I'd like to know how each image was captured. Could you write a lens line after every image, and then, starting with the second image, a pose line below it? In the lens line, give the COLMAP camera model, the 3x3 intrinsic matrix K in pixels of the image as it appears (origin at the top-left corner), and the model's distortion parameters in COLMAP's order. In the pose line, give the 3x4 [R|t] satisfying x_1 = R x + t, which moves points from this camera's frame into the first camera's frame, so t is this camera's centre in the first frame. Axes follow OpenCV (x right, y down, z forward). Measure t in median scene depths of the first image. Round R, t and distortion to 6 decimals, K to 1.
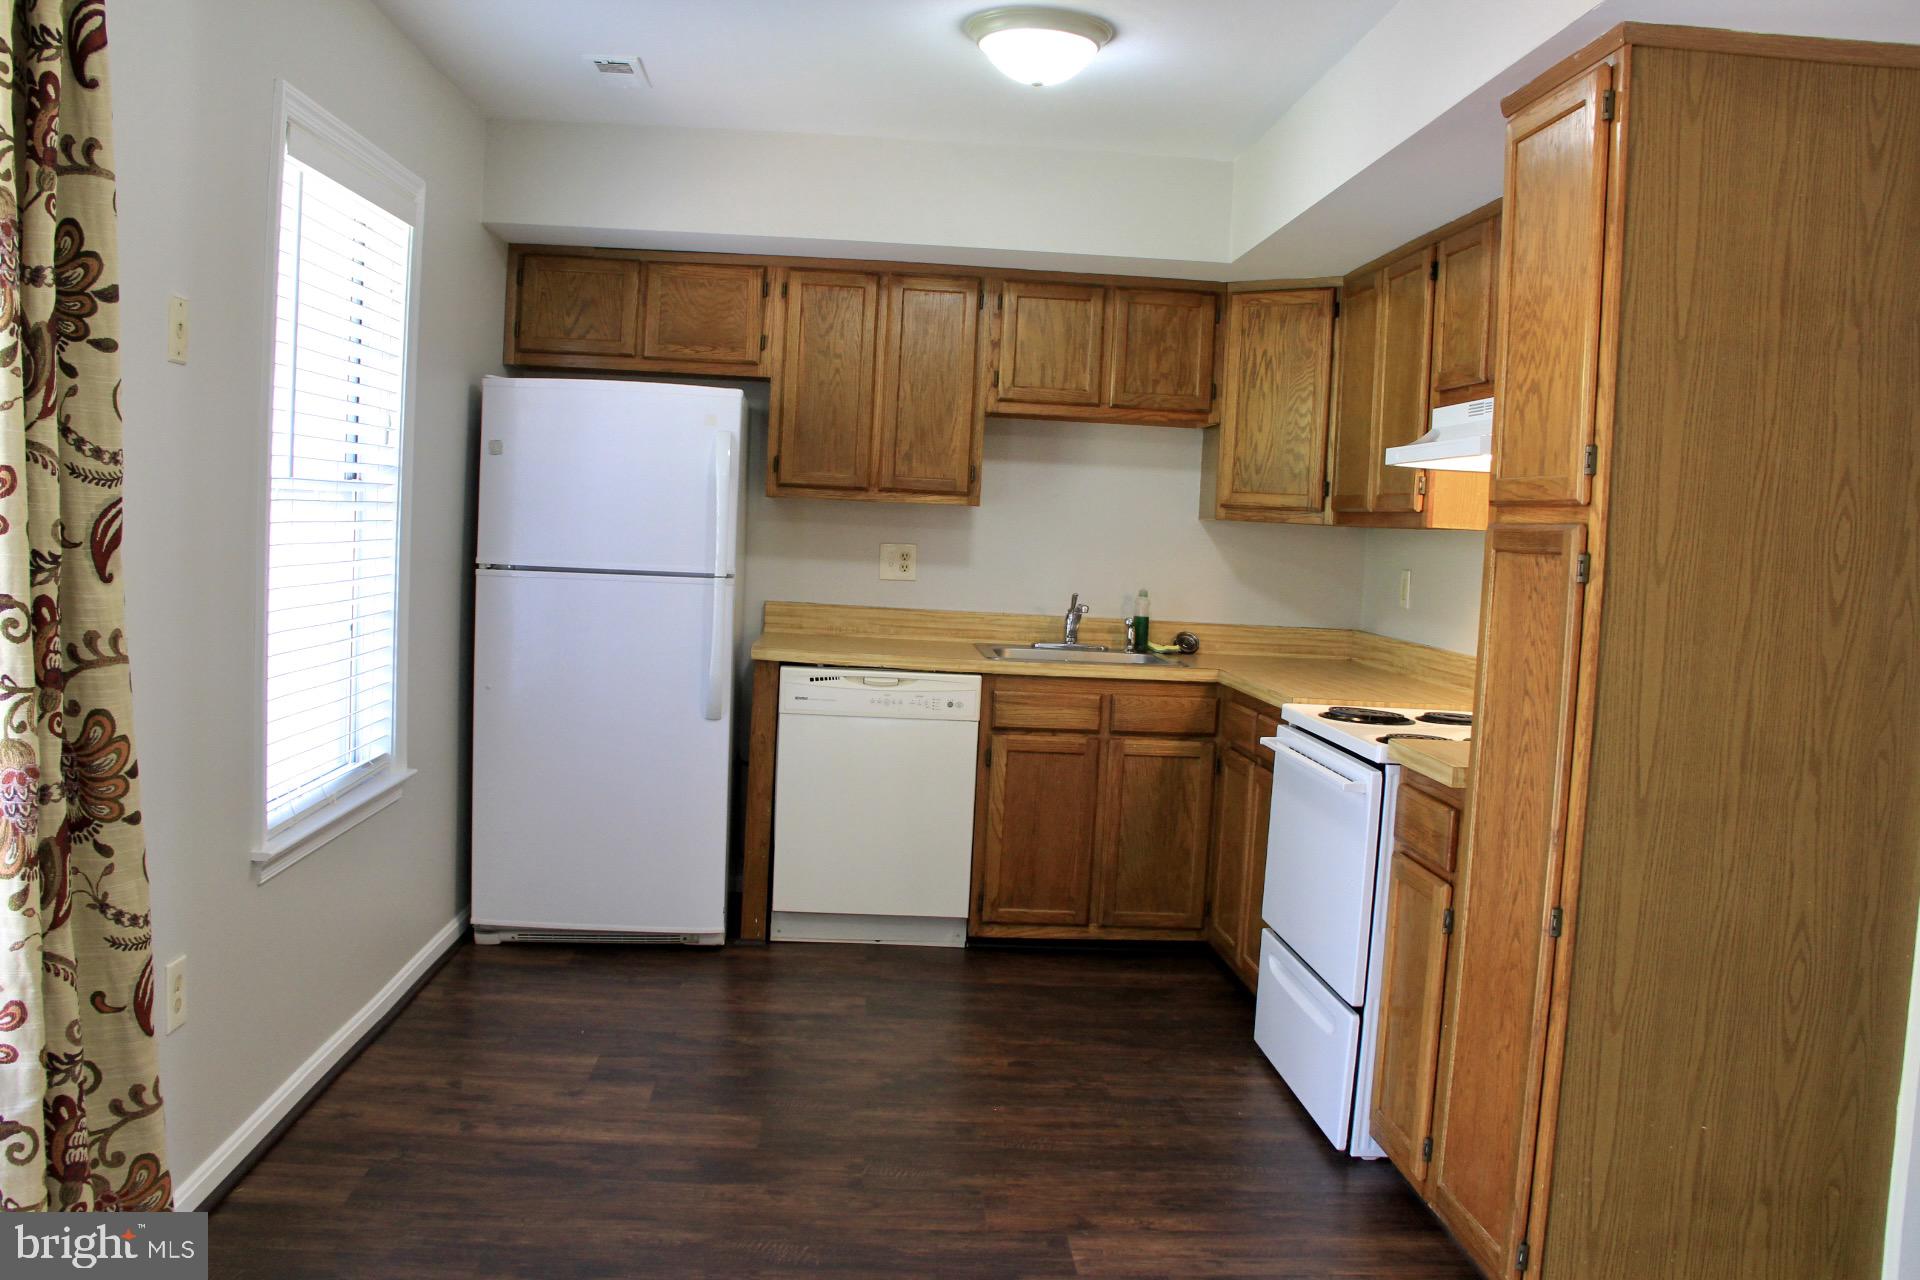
lens RADIAL K [[1592.1, 0, 952.9], [0, 1592.1, 653.4], [0, 0, 1]] dist [-0.177093, 0.142020]
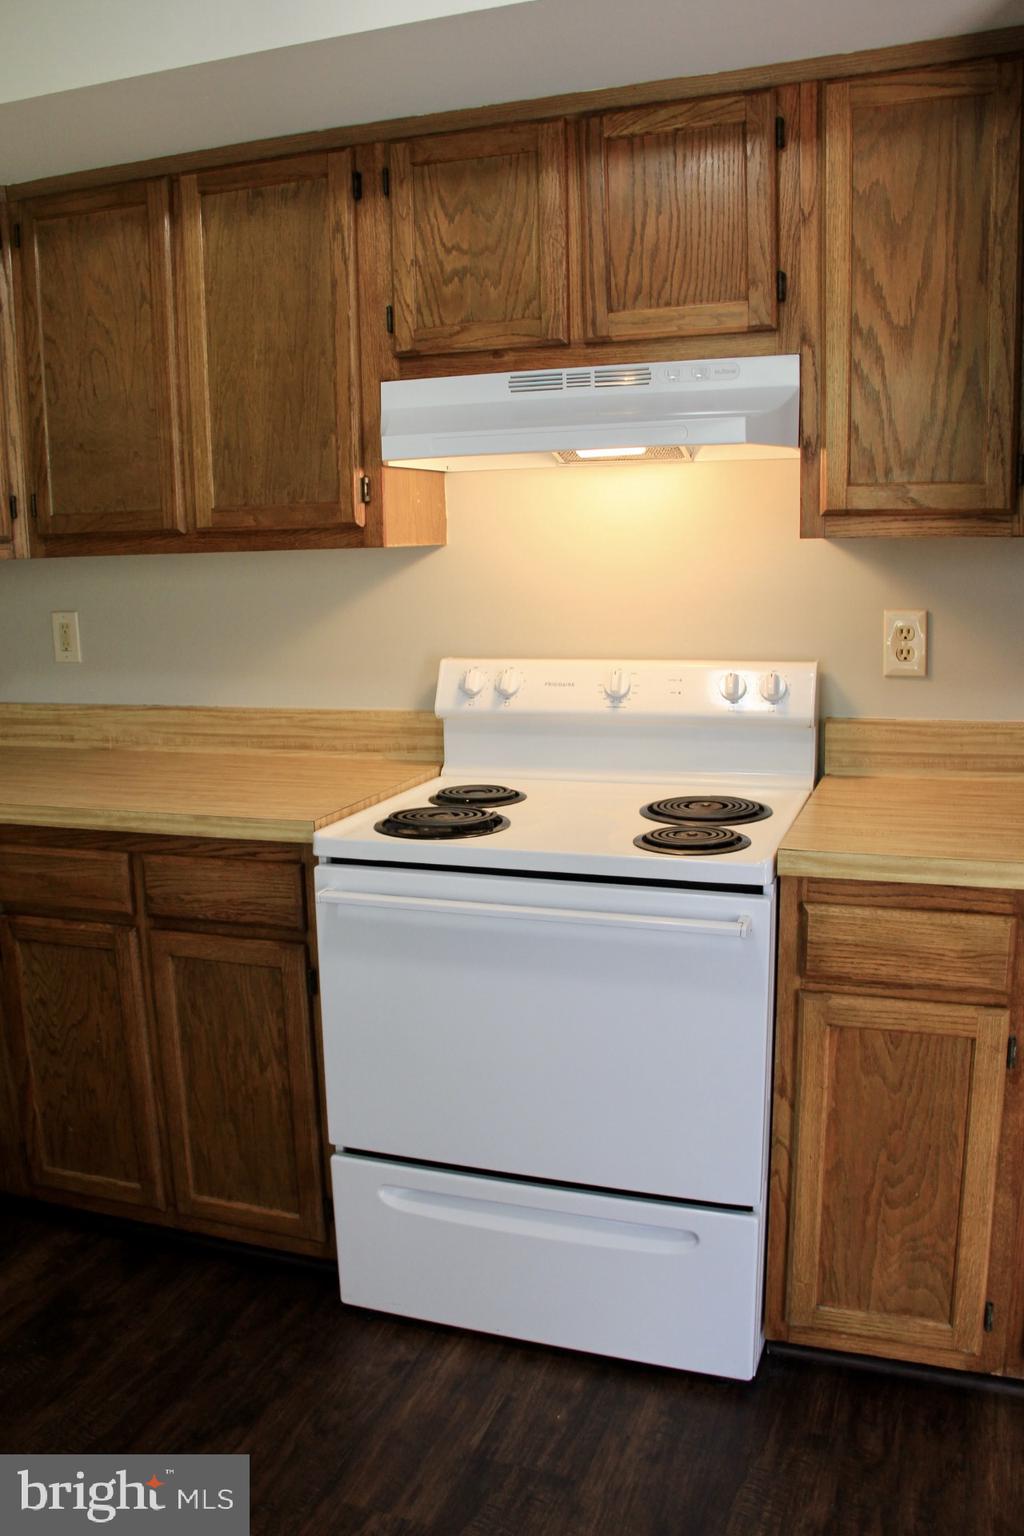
lens RADIAL K [[1273.7, 0, 510.7], [0, 1273.7, 790.8], [0, 0, 1]] dist [-0.177093, 0.142020]
pose [[0.390688, -0.231350, 0.890977, -0.186354], [0.115877, 0.972564, 0.201723, -0.068209], [-0.913201, 0.024433, 0.406777, 0.591620]]
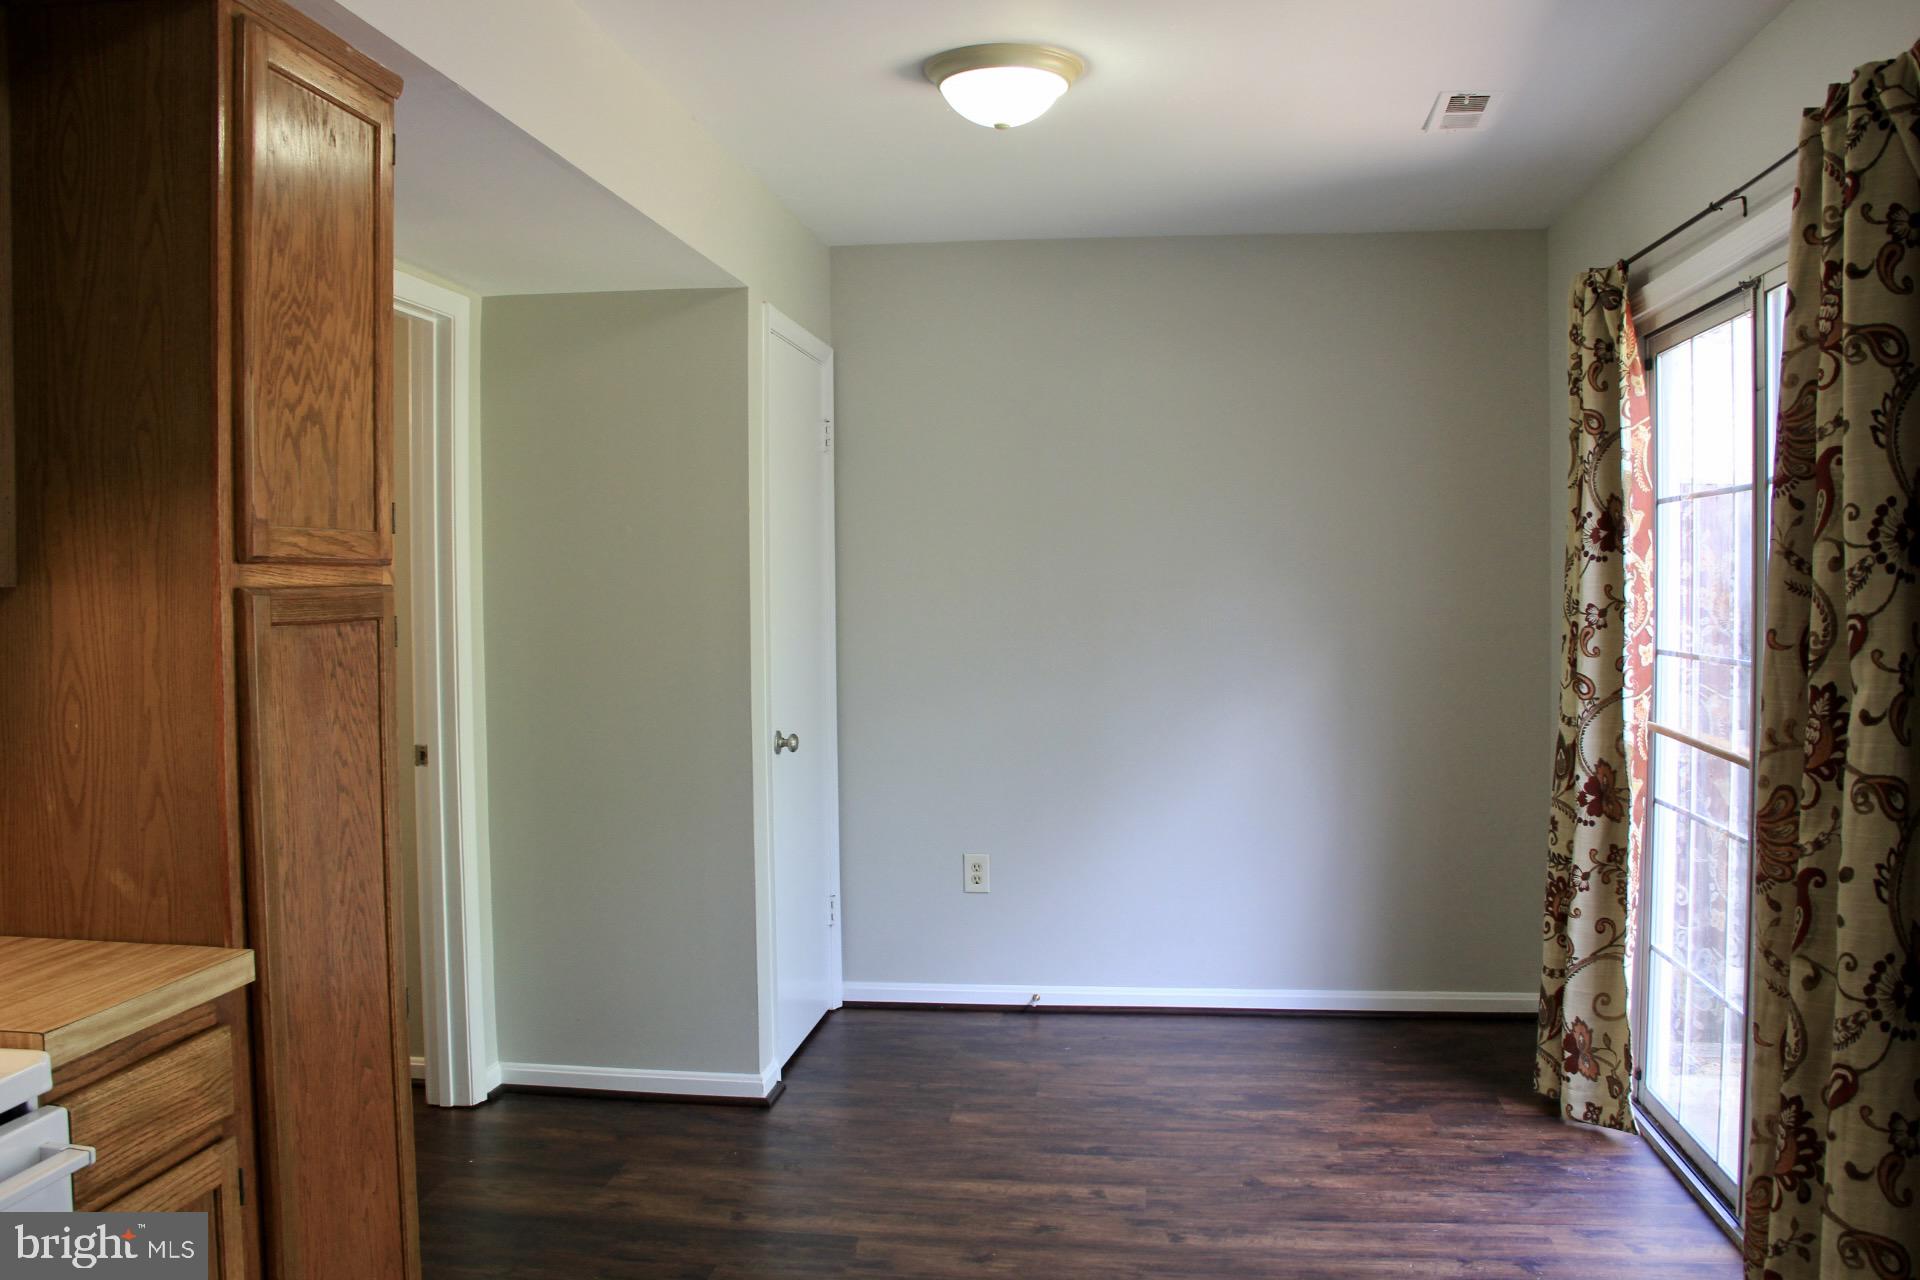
lens RADIAL K [[1592.1, 0, 952.9], [0, 1592.1, 653.4], [0, 0, 1]] dist [-0.177093, 0.142020]
pose [[-0.981302, -0.046003, 0.186893, -0.056206], [-0.021019, 0.990823, 0.133523, -0.088763], [-0.191321, 0.127098, -0.973264, 0.937502]]
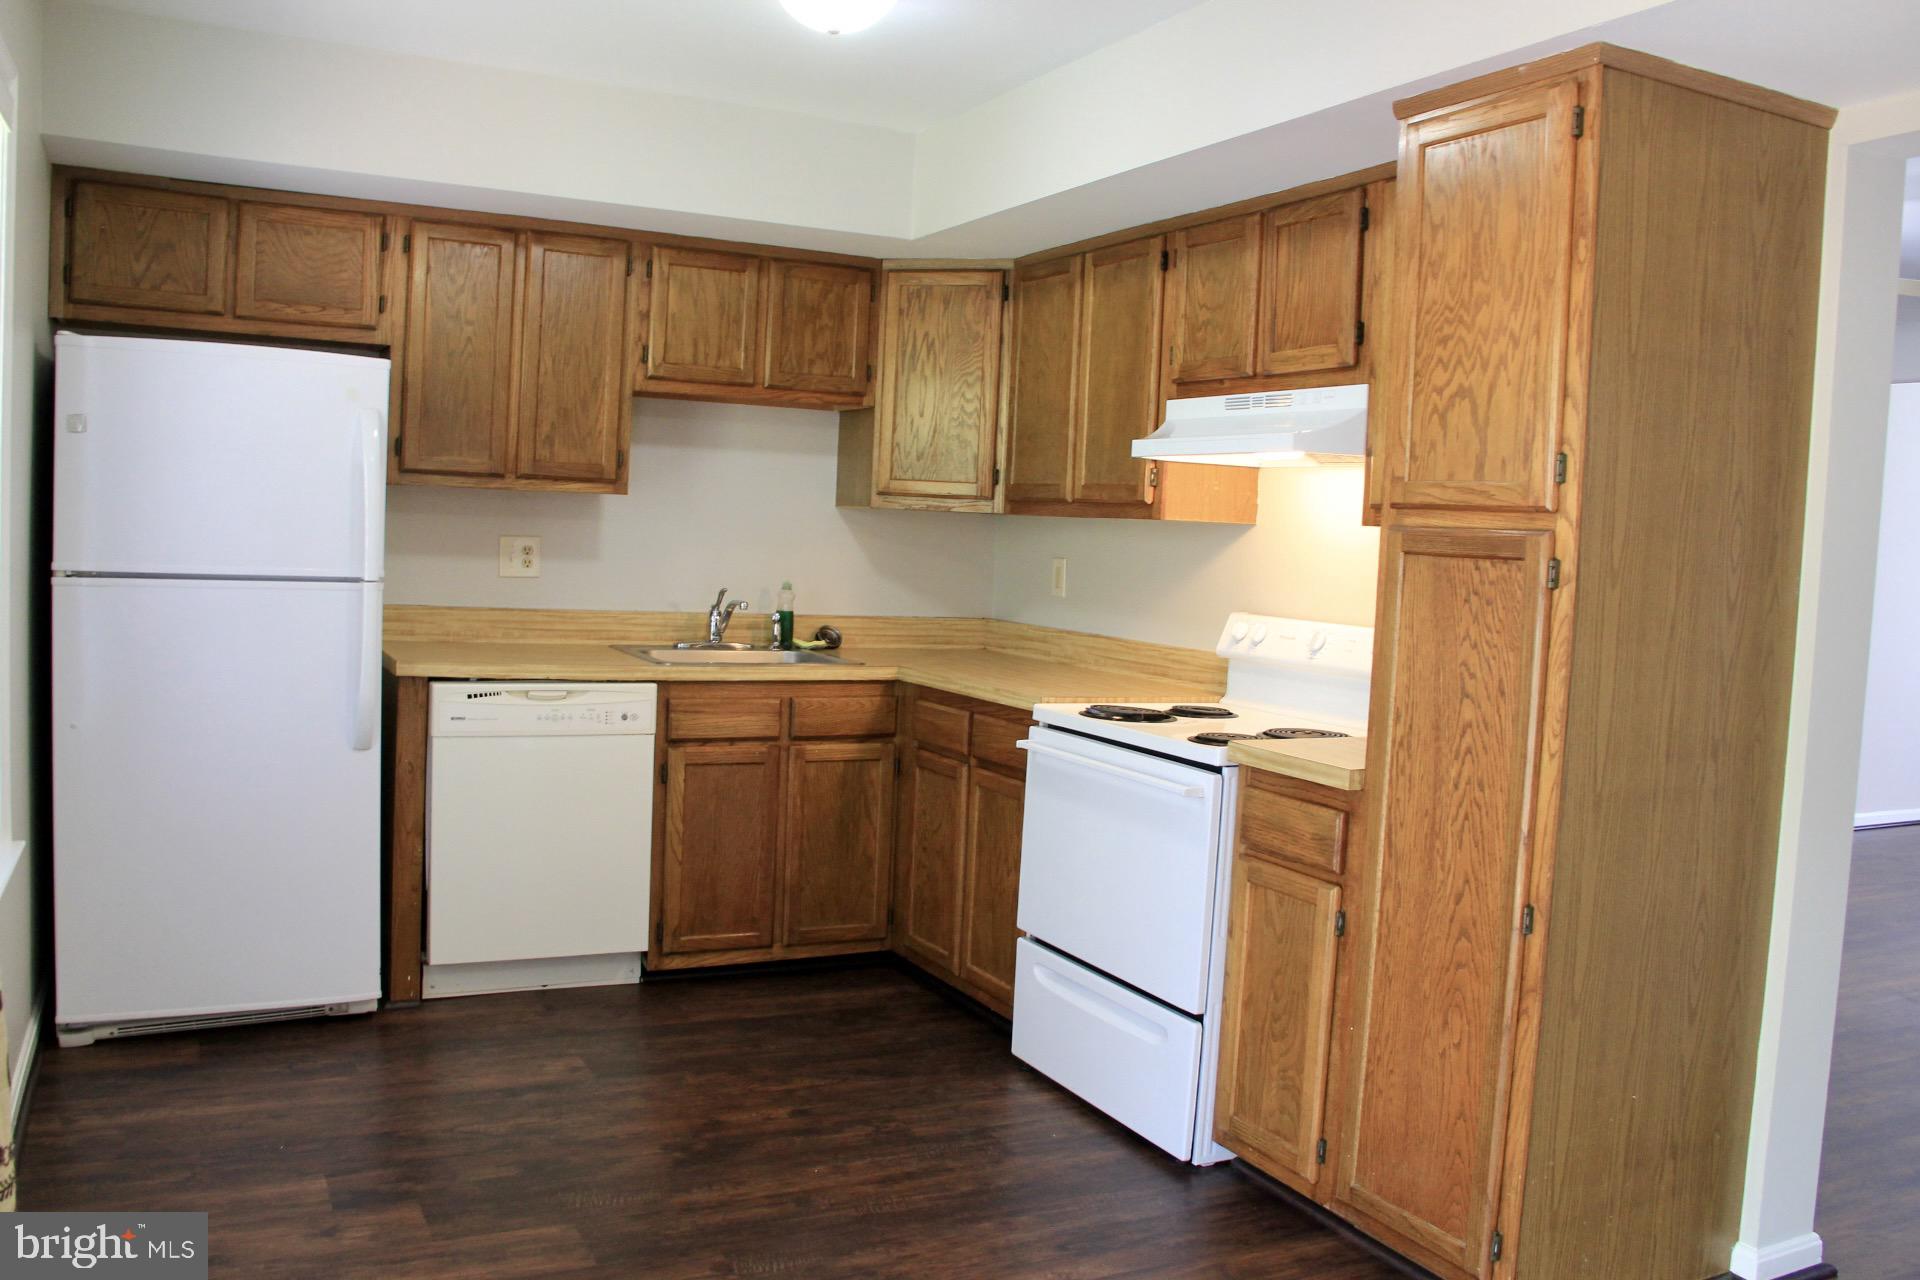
lens RADIAL K [[1592.1, 0, 952.9], [0, 1592.1, 653.4], [0, 0, 1]] dist [-0.177093, 0.142020]
pose [[0.916857, -0.035839, 0.397605, -0.183478], [0.028955, 0.999309, 0.023306, -0.019064], [-0.398165, -0.009856, 0.917261, 0.108978]]
